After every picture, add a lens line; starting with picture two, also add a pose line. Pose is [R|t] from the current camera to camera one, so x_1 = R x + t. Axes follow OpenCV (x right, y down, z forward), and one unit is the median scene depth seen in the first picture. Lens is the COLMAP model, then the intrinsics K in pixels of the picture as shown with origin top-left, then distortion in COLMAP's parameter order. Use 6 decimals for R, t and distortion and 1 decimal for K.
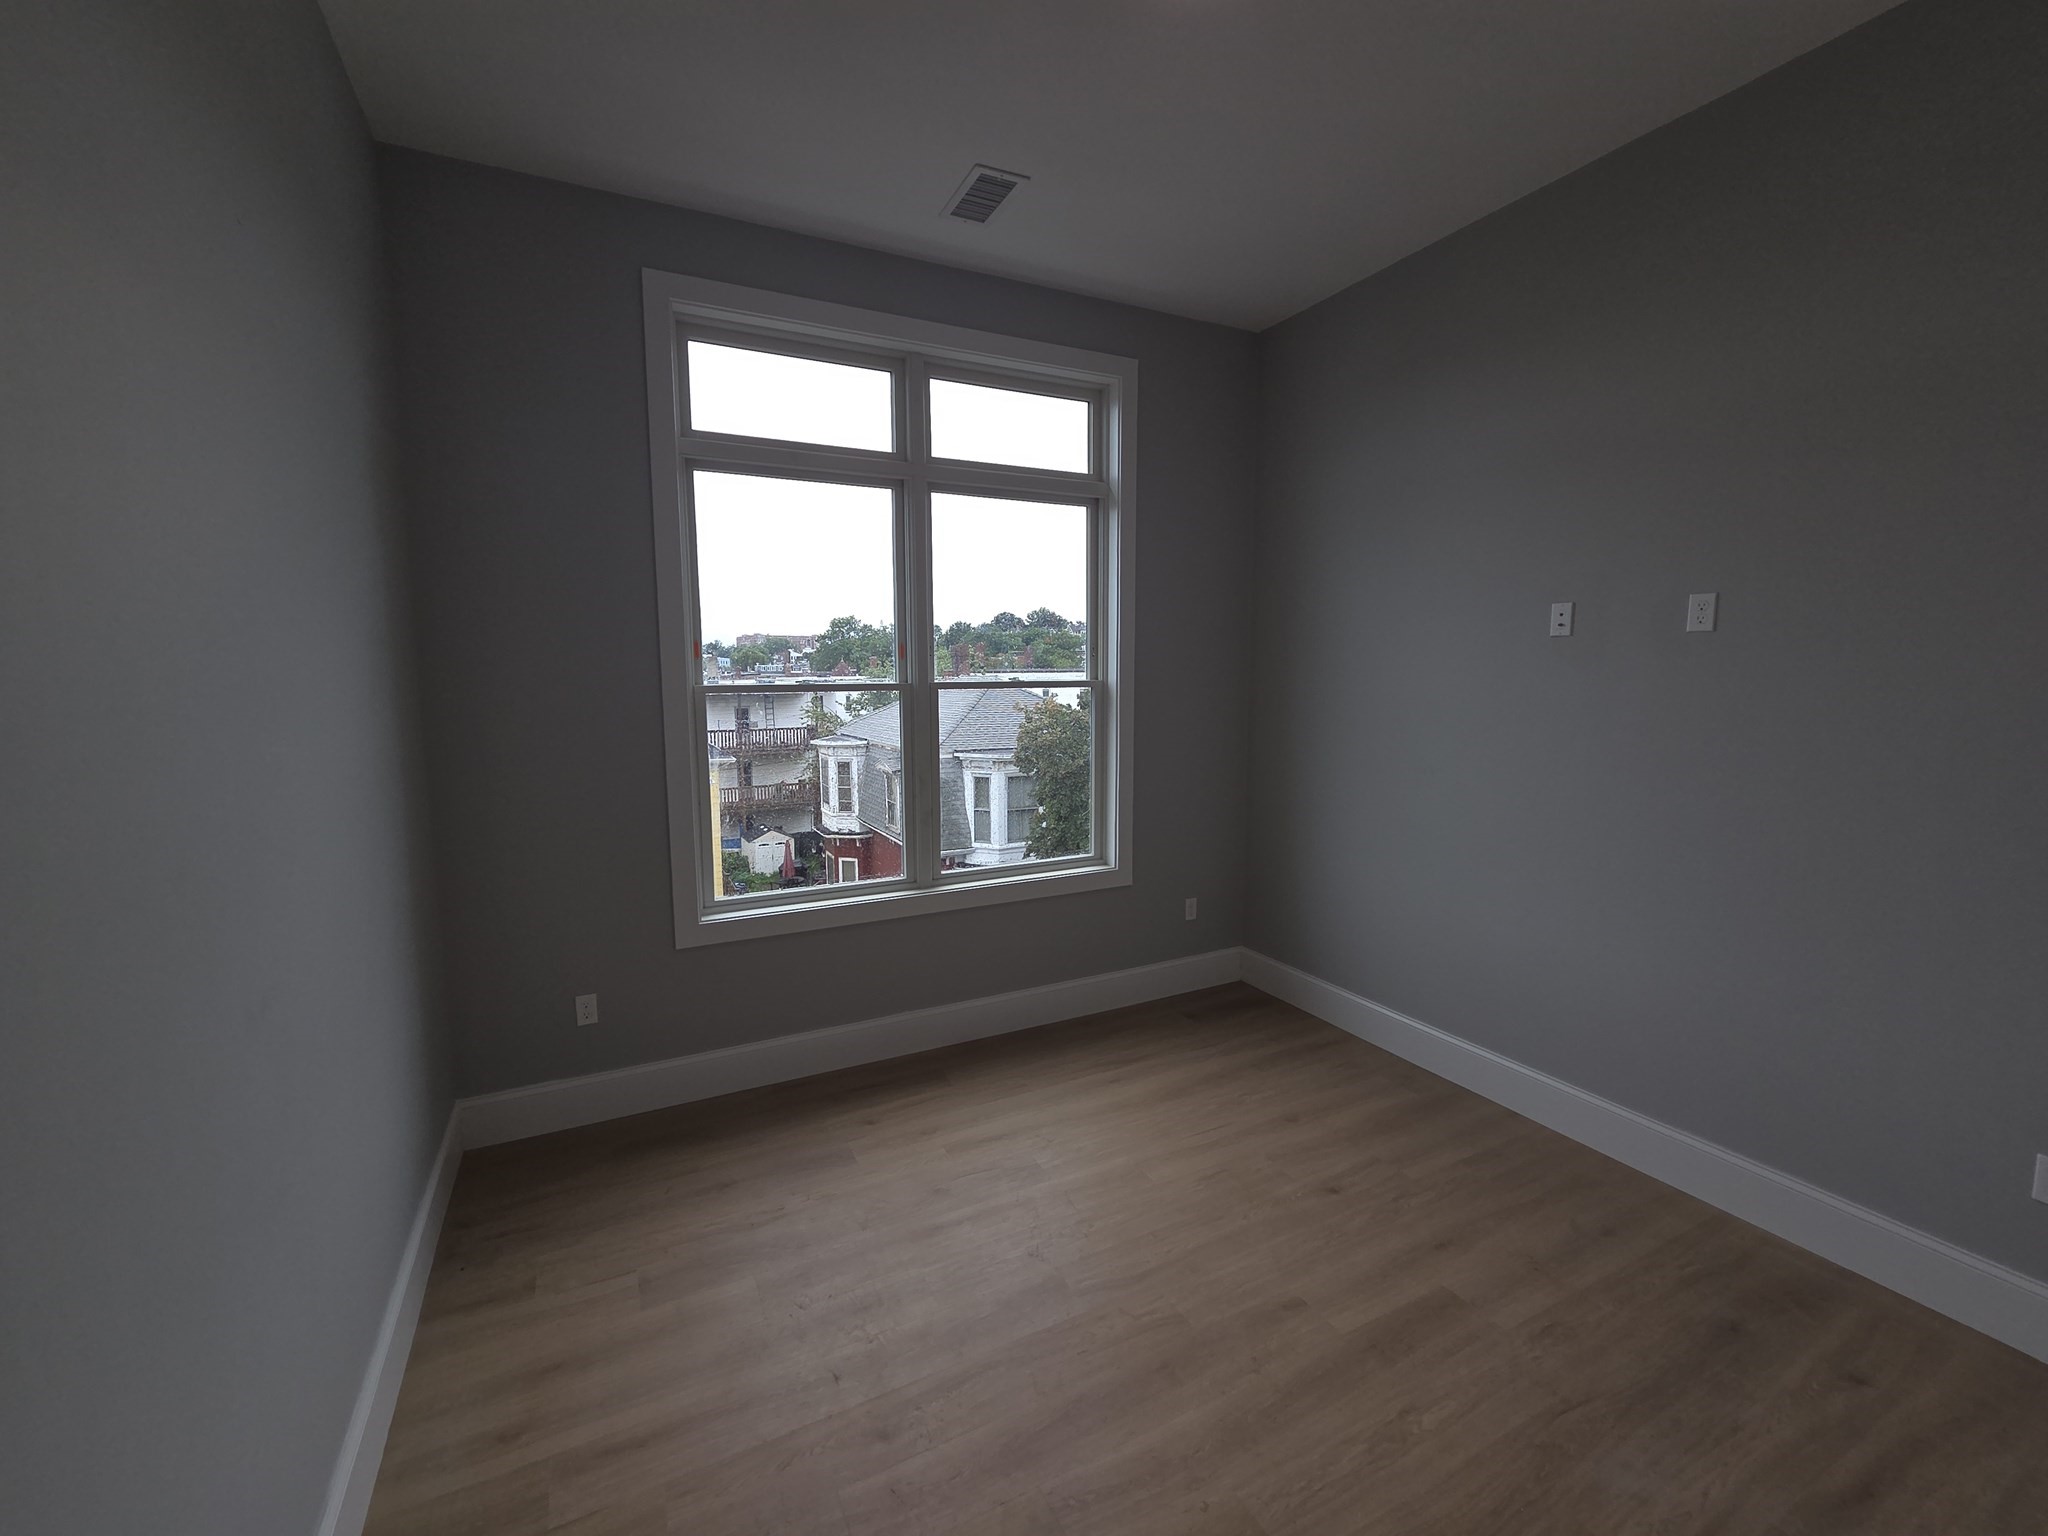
lens RADIAL K [[839.1, 0, 1017.3], [0, 839.1, 766.1], [0, 0, 1]] dist [-0.000971, 0.000141]
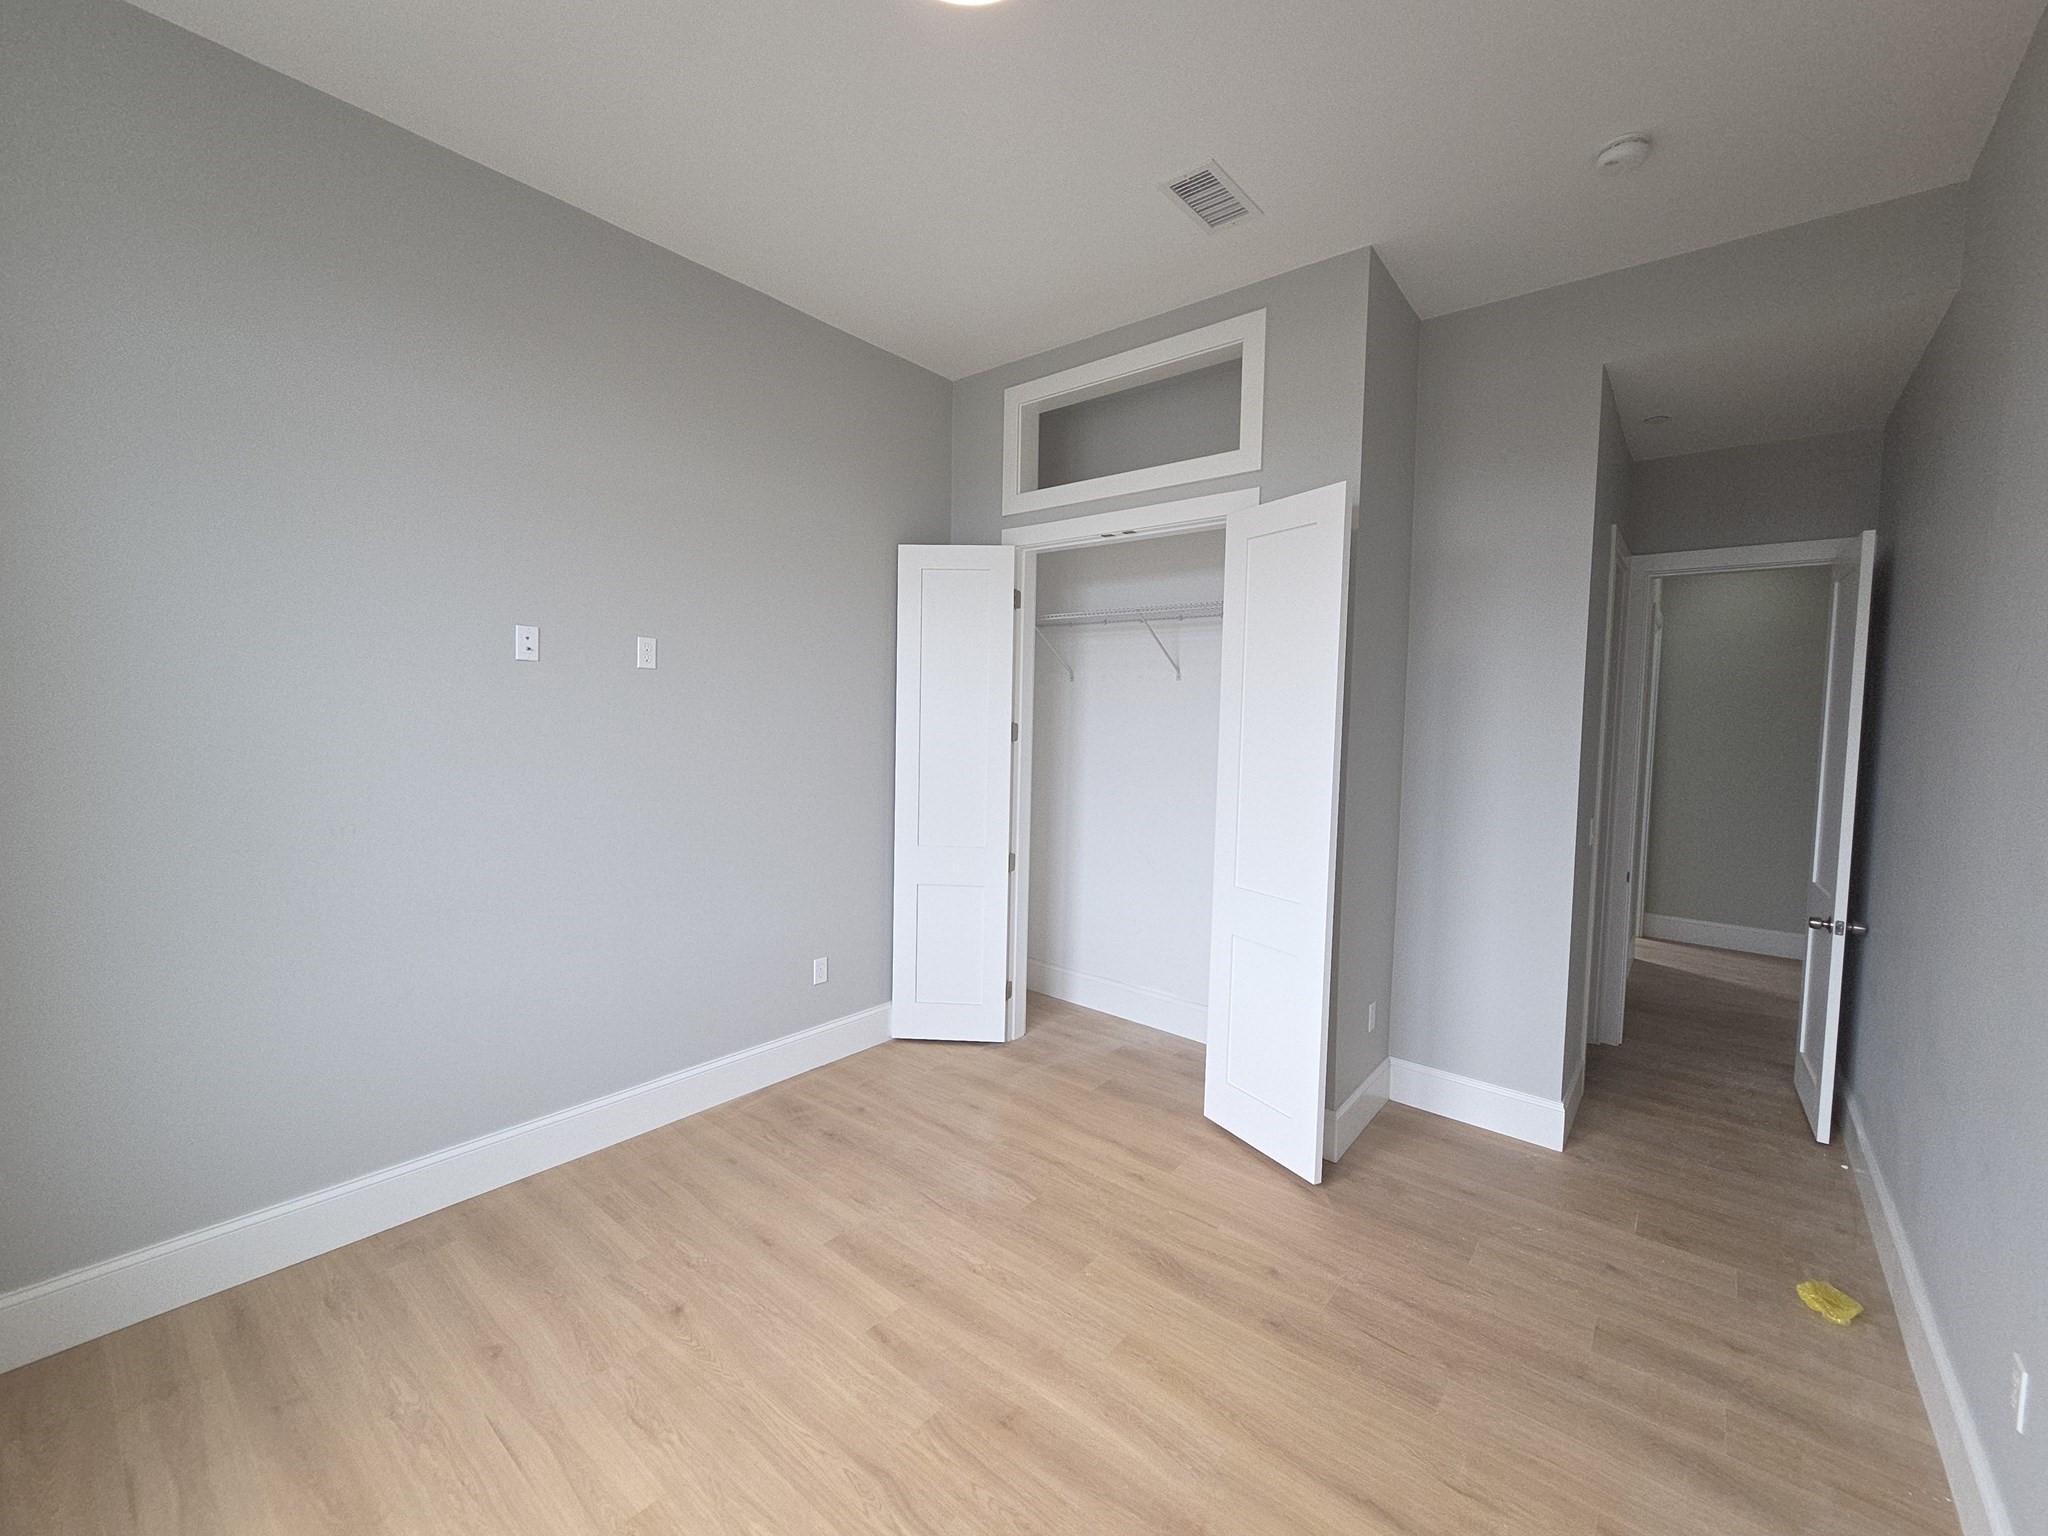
lens RADIAL K [[839.1, 0, 1015.9], [0, 839.1, 760.8], [0, 0, 1]] dist [-0.000971, 0.000141]
pose [[-0.399465, -0.062897, 0.914588, -0.293480], [0.075986, 0.991939, 0.101405, -0.061625], [-0.913594, 0.110003, -0.391465, 0.562623]]
